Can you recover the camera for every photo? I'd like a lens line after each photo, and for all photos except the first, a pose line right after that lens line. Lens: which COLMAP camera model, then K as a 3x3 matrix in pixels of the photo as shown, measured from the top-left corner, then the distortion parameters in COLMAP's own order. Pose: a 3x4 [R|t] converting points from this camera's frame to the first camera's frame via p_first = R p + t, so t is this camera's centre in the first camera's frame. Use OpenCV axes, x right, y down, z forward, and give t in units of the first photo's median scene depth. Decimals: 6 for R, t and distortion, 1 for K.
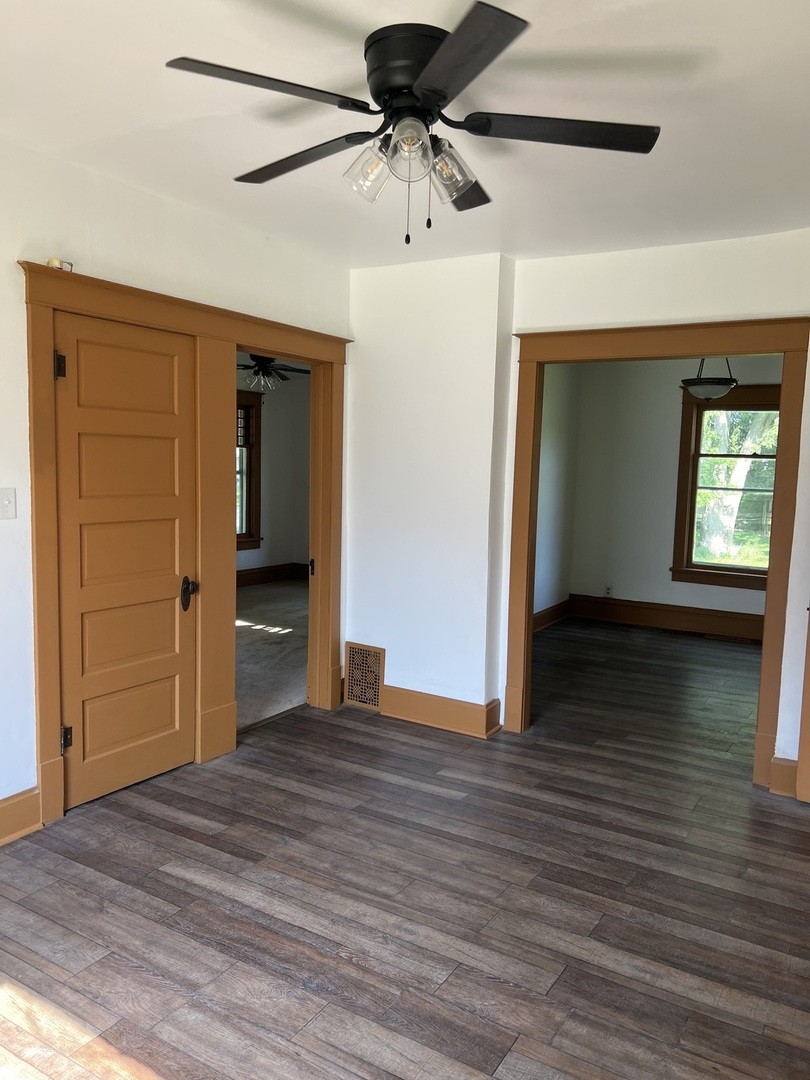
lens RADIAL K [[808.9, 0, 400.7], [0, 808.9, 531.5], [0, 0, 1]] dist [0.007247, -0.004885]
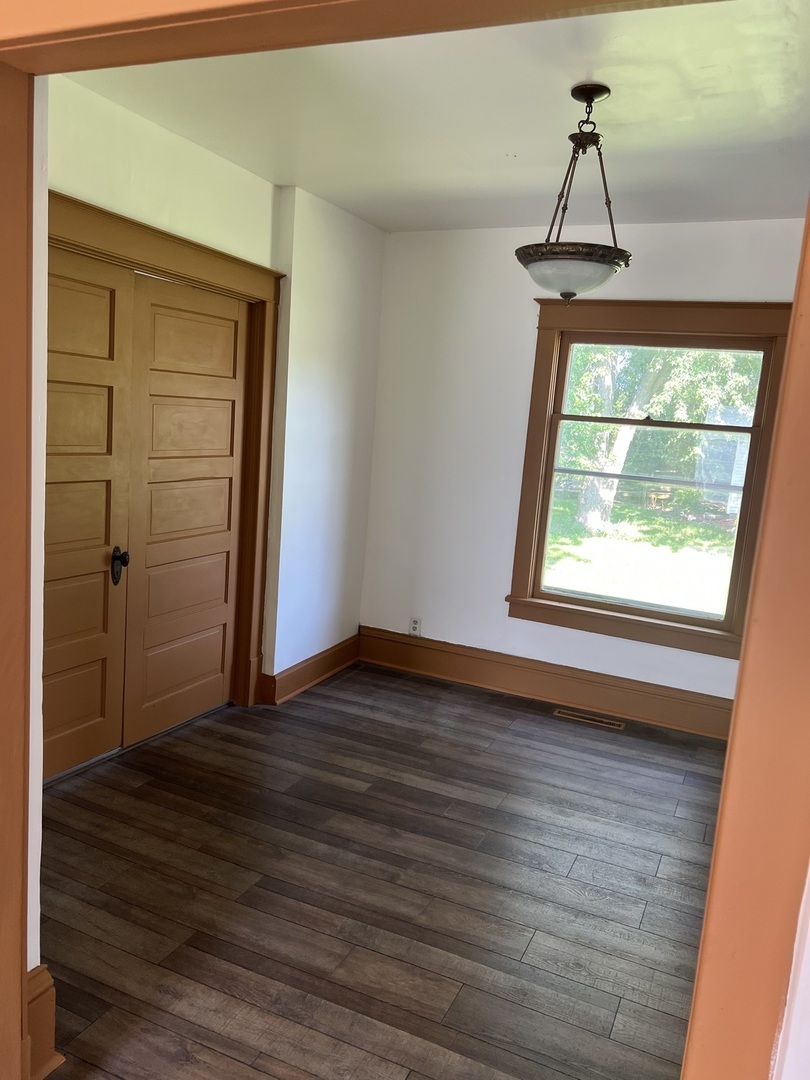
lens RADIAL K [[808.9, 0, 405.7], [0, 808.9, 547.8], [0, 0, 1]] dist [0.007247, -0.004885]
pose [[0.989739, 0.027246, 0.140264, 0.158469], [-0.037743, 0.996637, 0.072734, -0.033231], [-0.137810, -0.077282, 0.987439, 0.377591]]
